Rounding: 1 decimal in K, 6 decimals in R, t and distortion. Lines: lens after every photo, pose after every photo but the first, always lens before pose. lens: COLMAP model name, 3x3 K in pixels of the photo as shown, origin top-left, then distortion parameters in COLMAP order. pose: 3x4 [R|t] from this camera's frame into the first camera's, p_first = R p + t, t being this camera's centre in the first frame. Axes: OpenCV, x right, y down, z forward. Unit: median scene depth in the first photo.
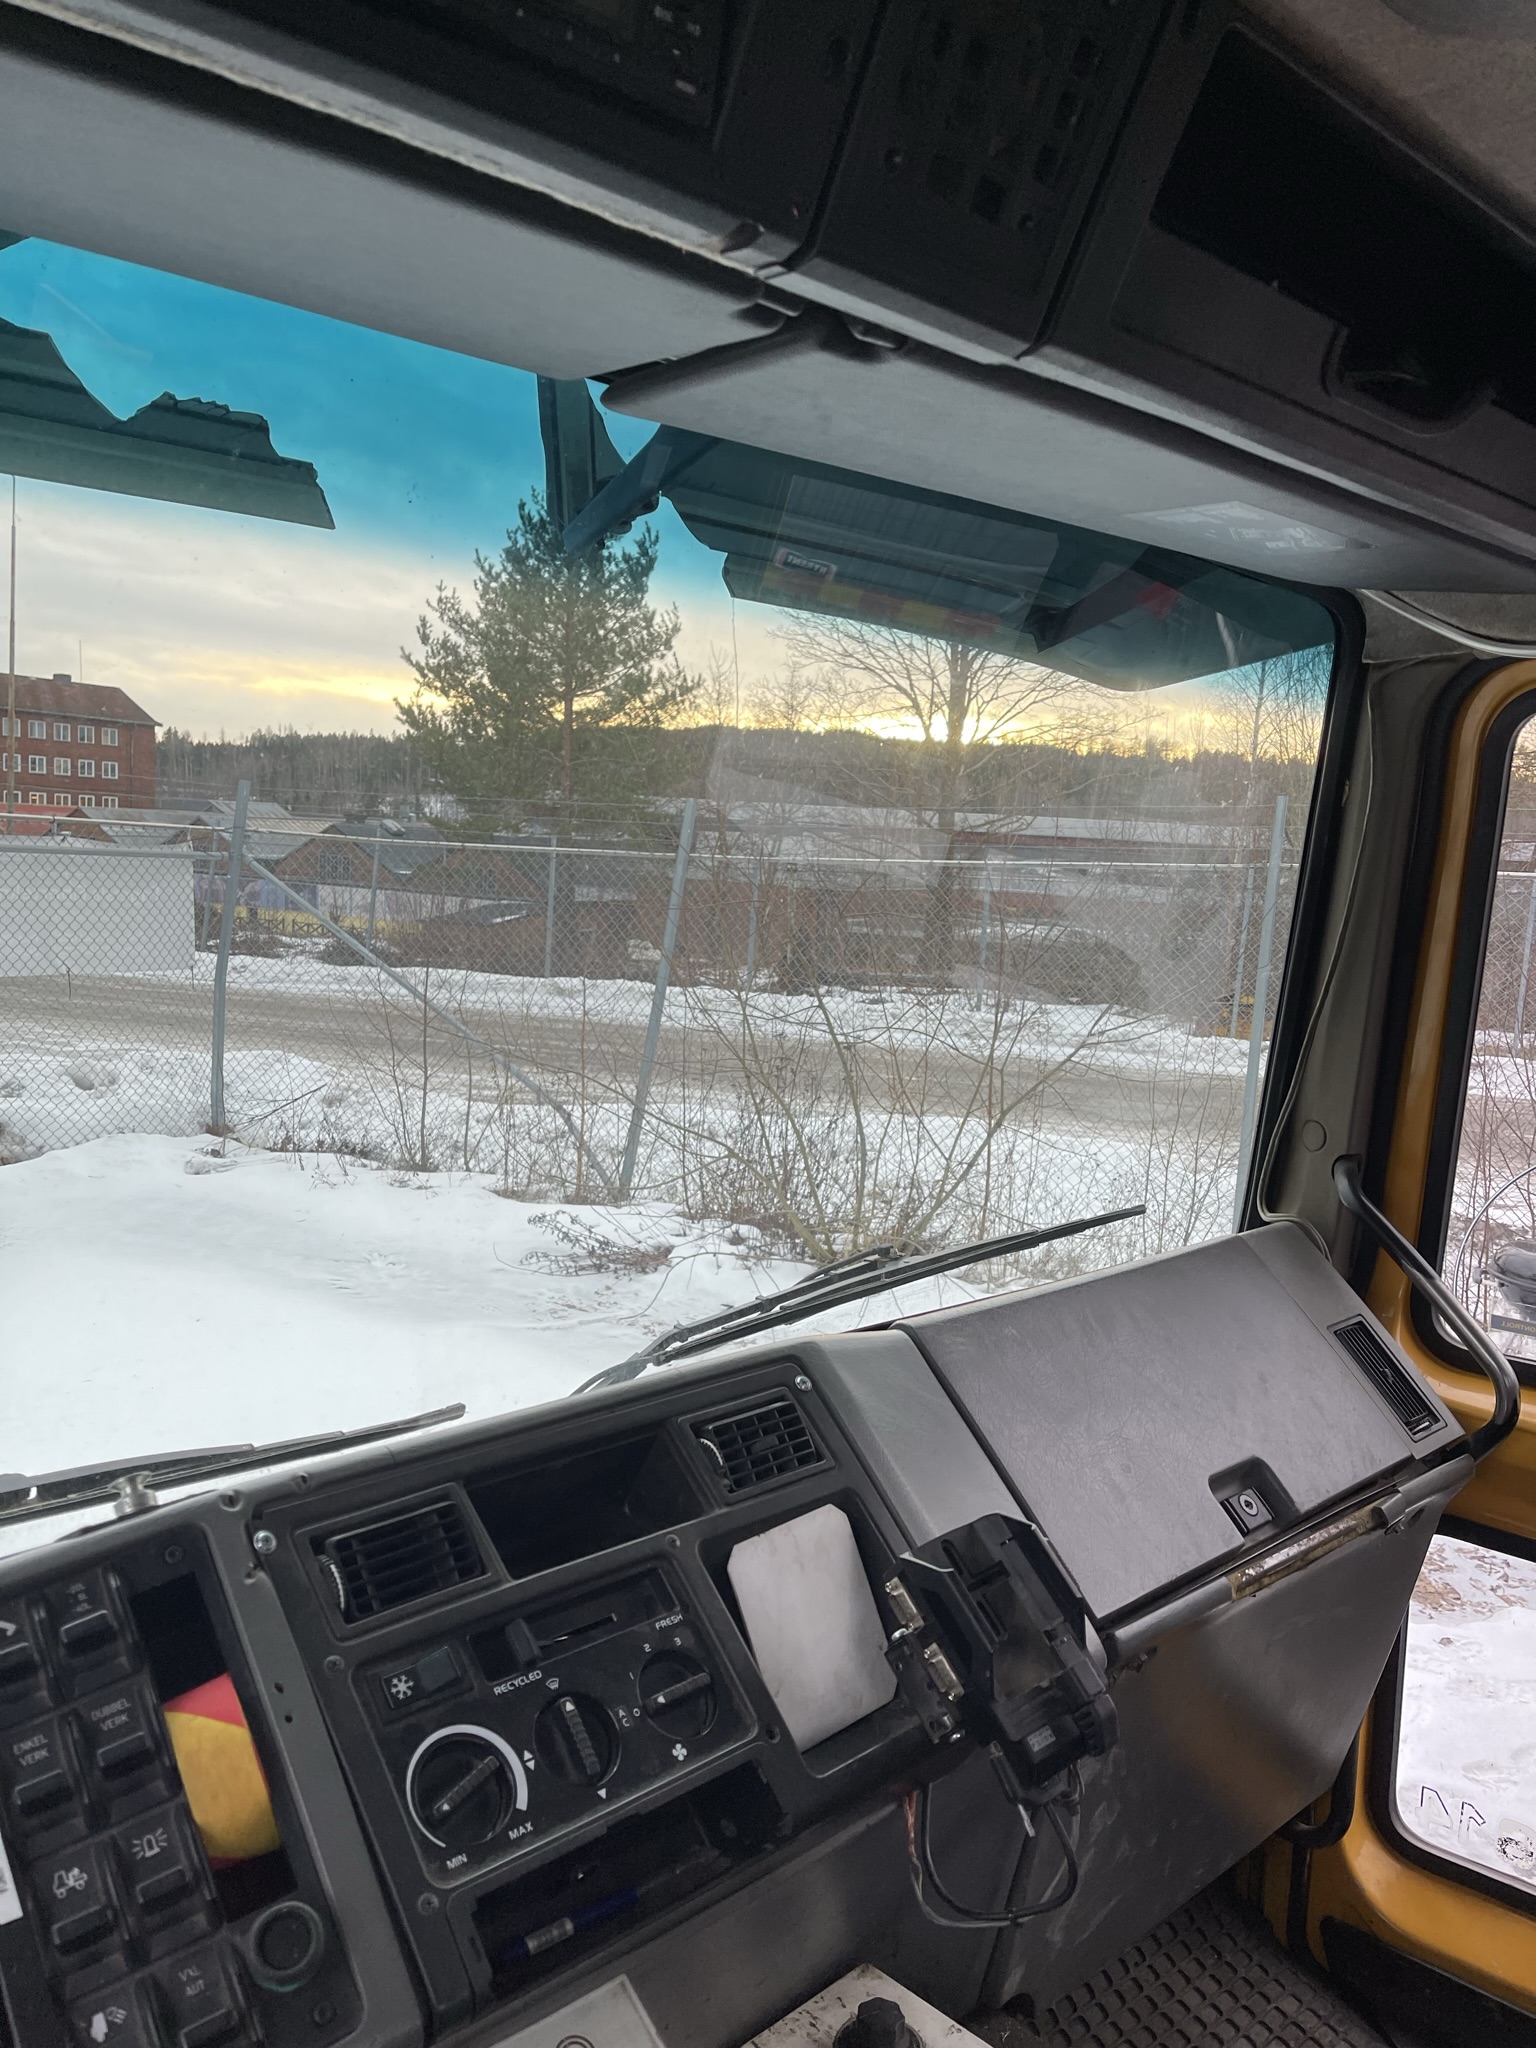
lens RADIAL K [[1558.8, 0, 777.1], [0, 1558.8, 1003.0], [0, 0, 1]] dist [0.082835, -0.095166]
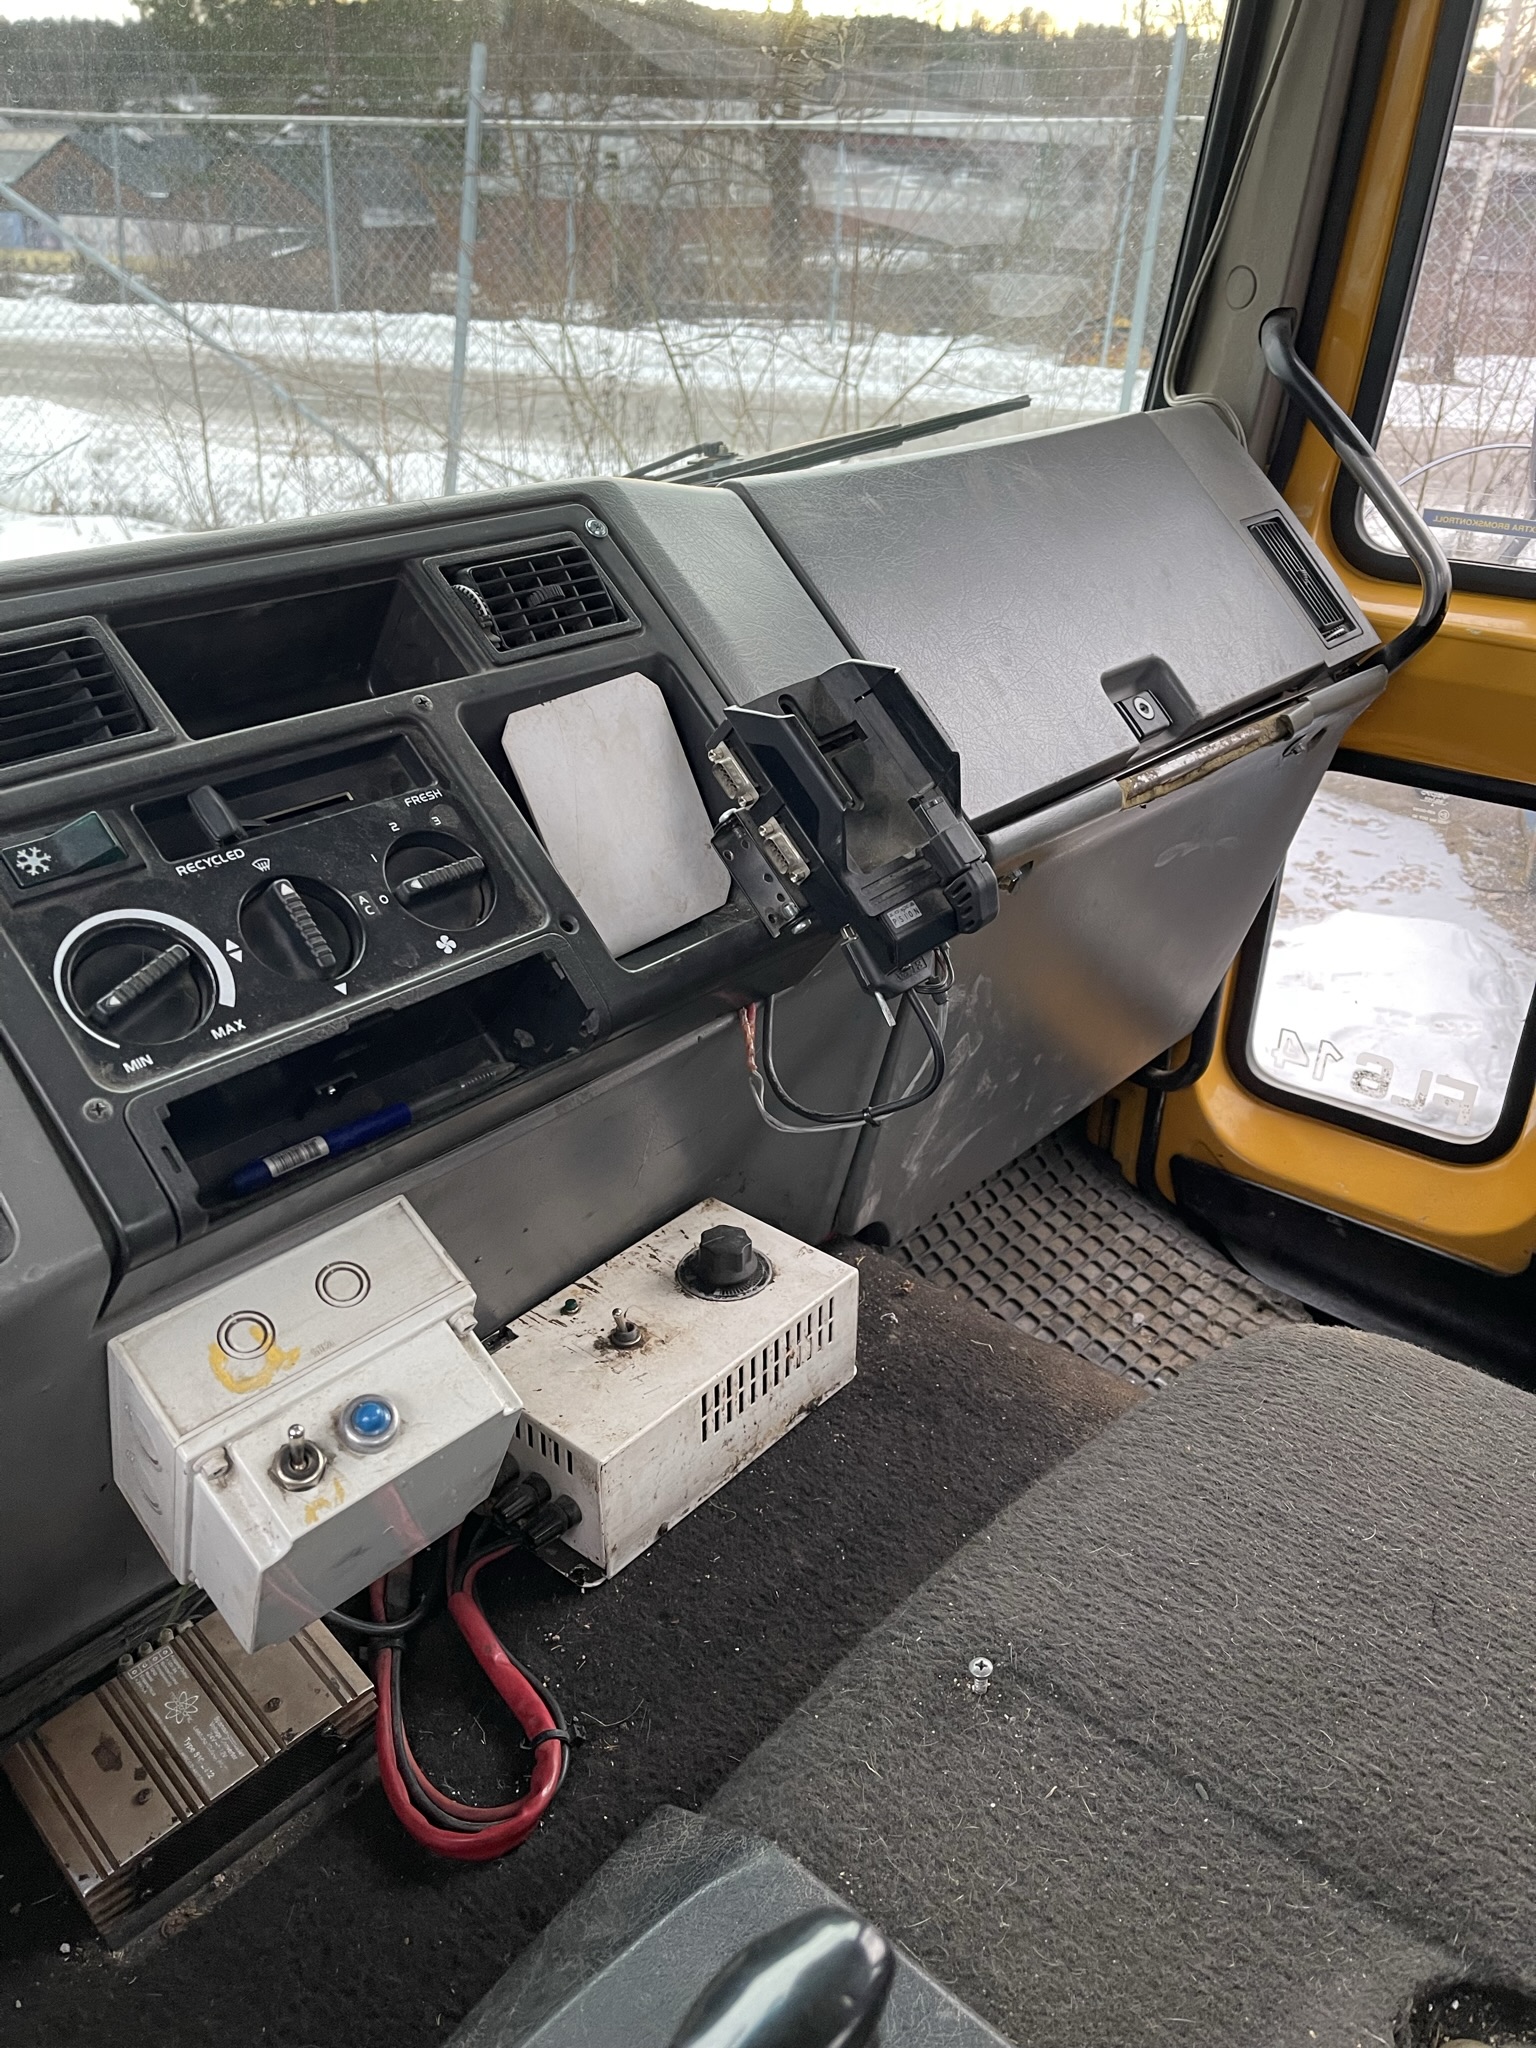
lens RADIAL K [[1517.7, 0, 765.3], [0, 1517.7, 996.3], [0, 0, 1]] dist [0.056277, -0.062145]
pose [[0.995858, -0.053601, 0.073445, 0.031051], [0.024085, 0.934419, 0.355361, 0.190782], [-0.087676, -0.352120, 0.931839, 0.226912]]
